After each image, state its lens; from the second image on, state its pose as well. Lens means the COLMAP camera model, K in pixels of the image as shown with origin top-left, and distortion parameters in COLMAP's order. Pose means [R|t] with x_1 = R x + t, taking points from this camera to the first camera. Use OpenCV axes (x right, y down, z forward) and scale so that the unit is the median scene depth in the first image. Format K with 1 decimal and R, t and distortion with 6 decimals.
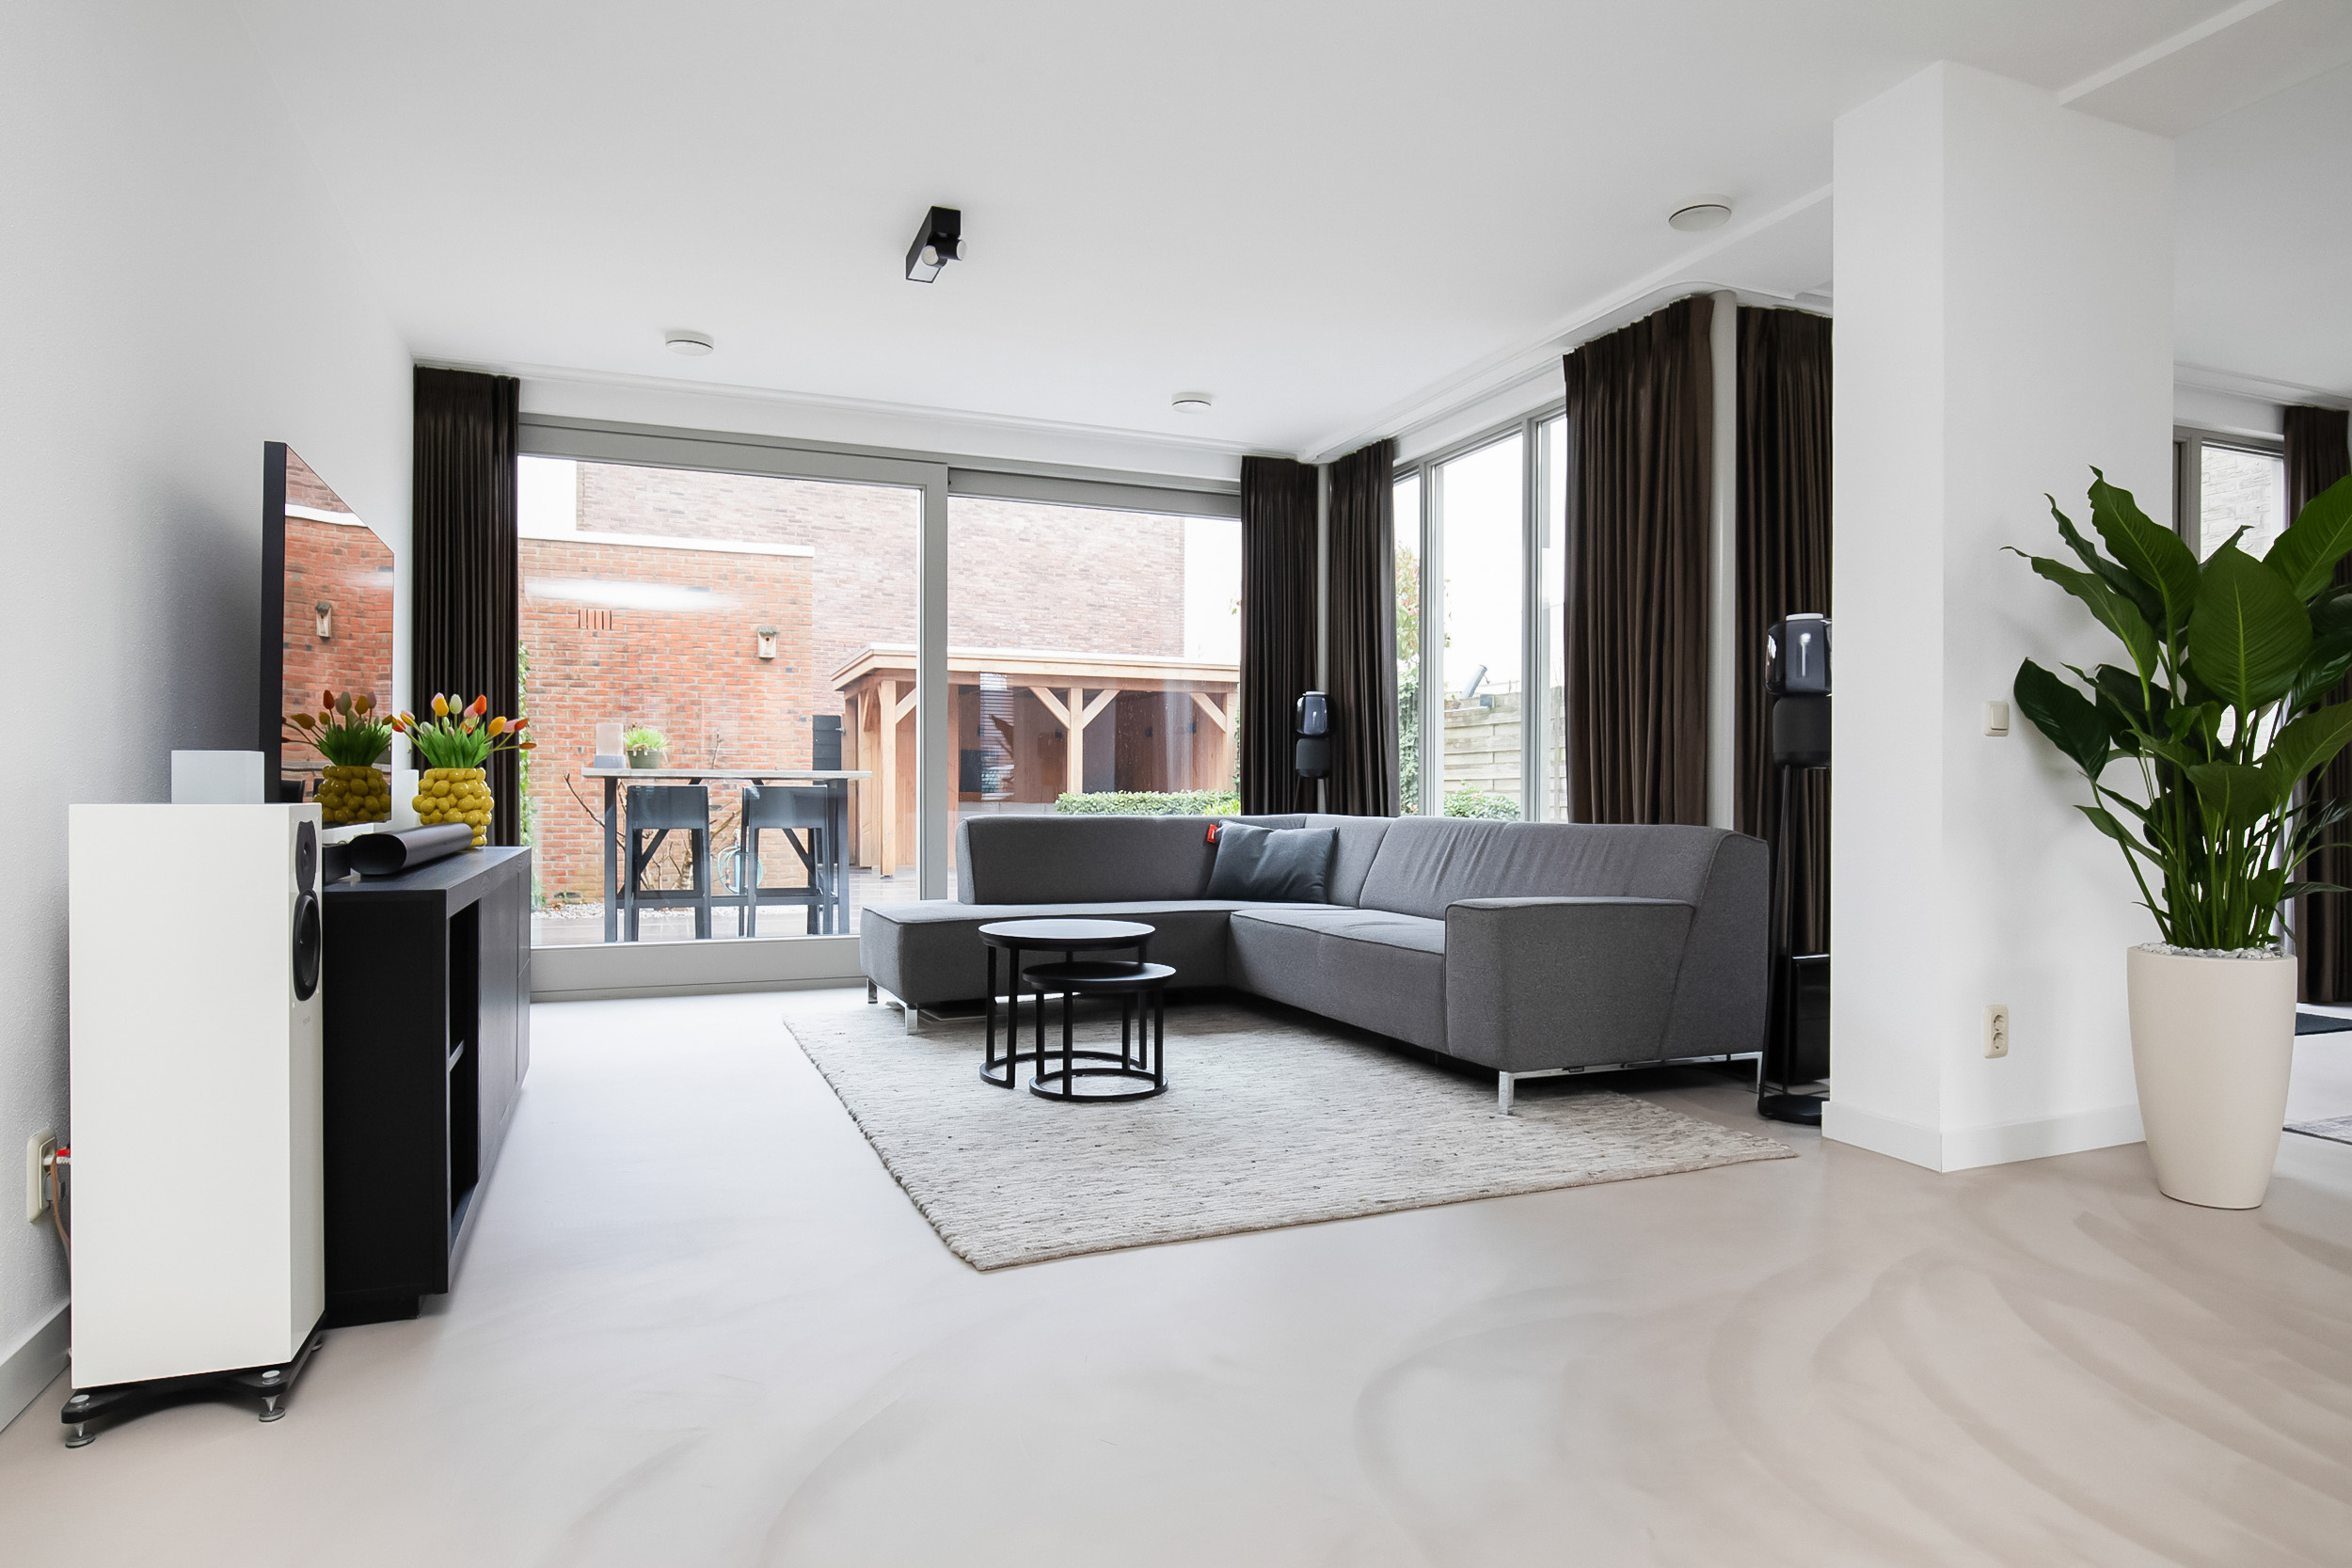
lens RADIAL K [[1377.7, 0, 1171.9], [0, 1377.7, 789.5], [0, 0, 1]] dist [-0.018272, 0.002301]
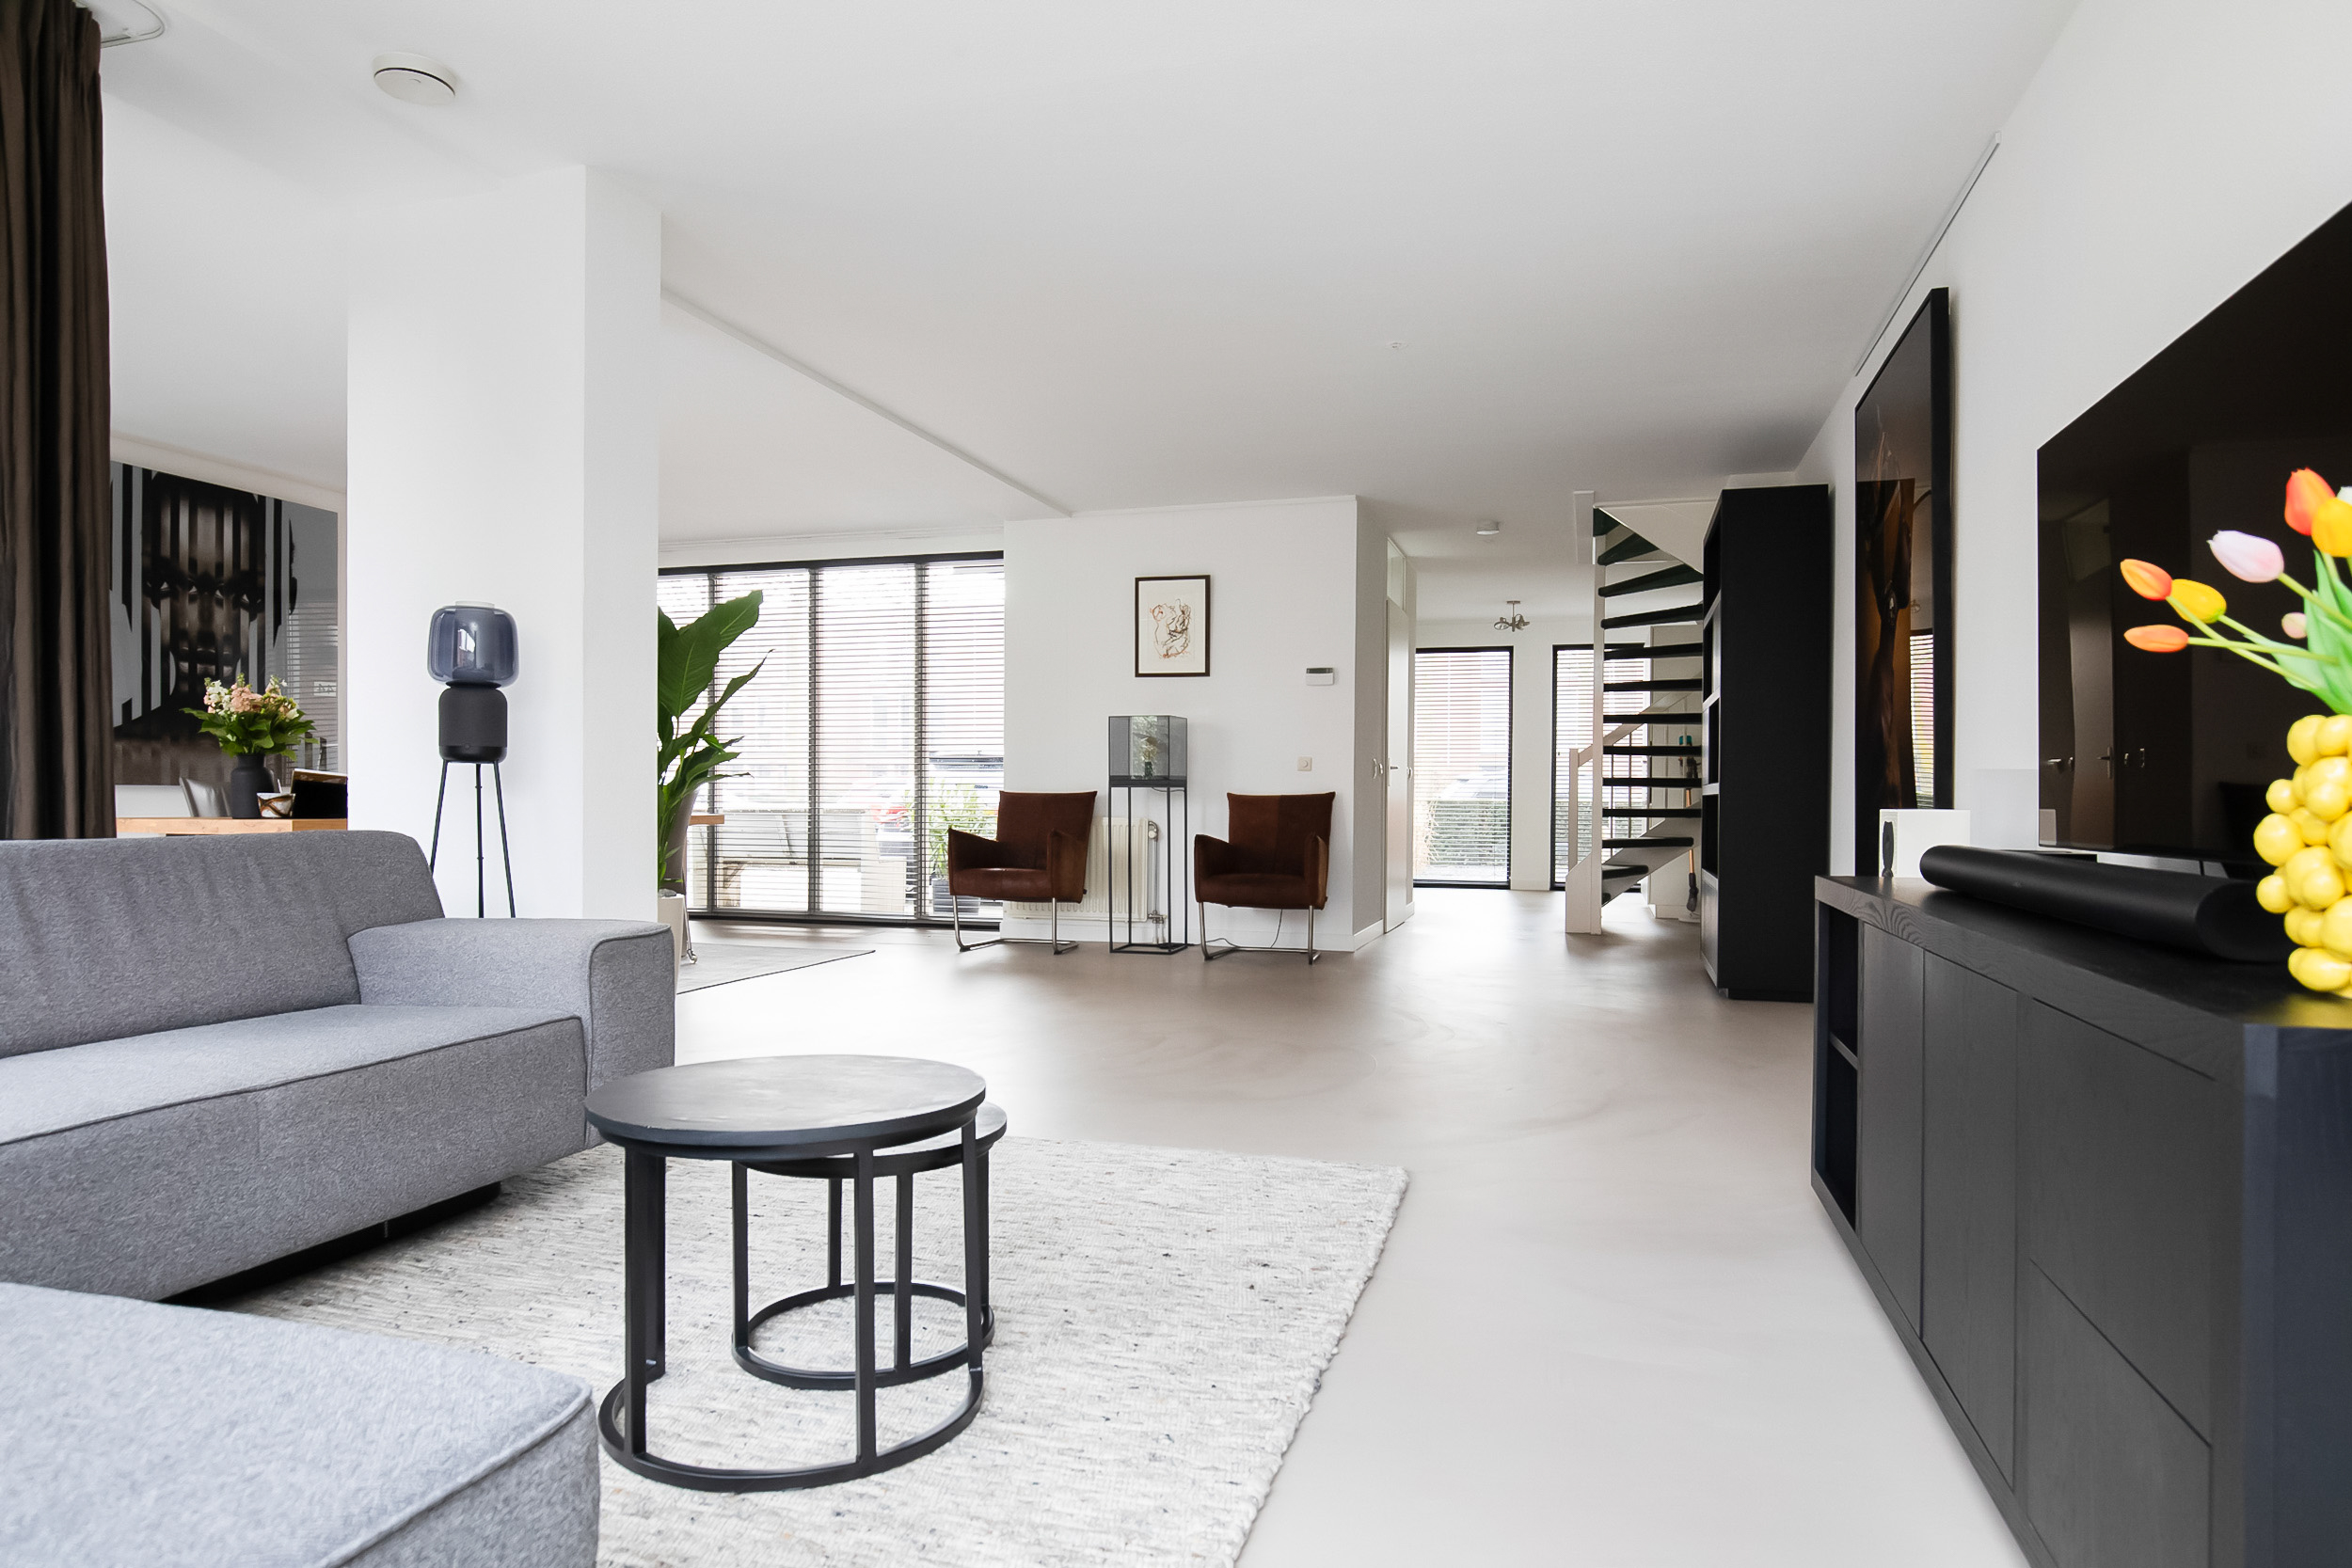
lens RADIAL K [[1377.7, 0, 1141.5], [0, 1377.7, 806.2], [0, 0, 1]] dist [-0.018272, 0.002301]
pose [[-0.774772, -0.011352, 0.632139, -0.307943], [-0.008774, 0.999936, 0.007203, 0.002291], [-0.632180, 0.000035, -0.774821, 0.877008]]
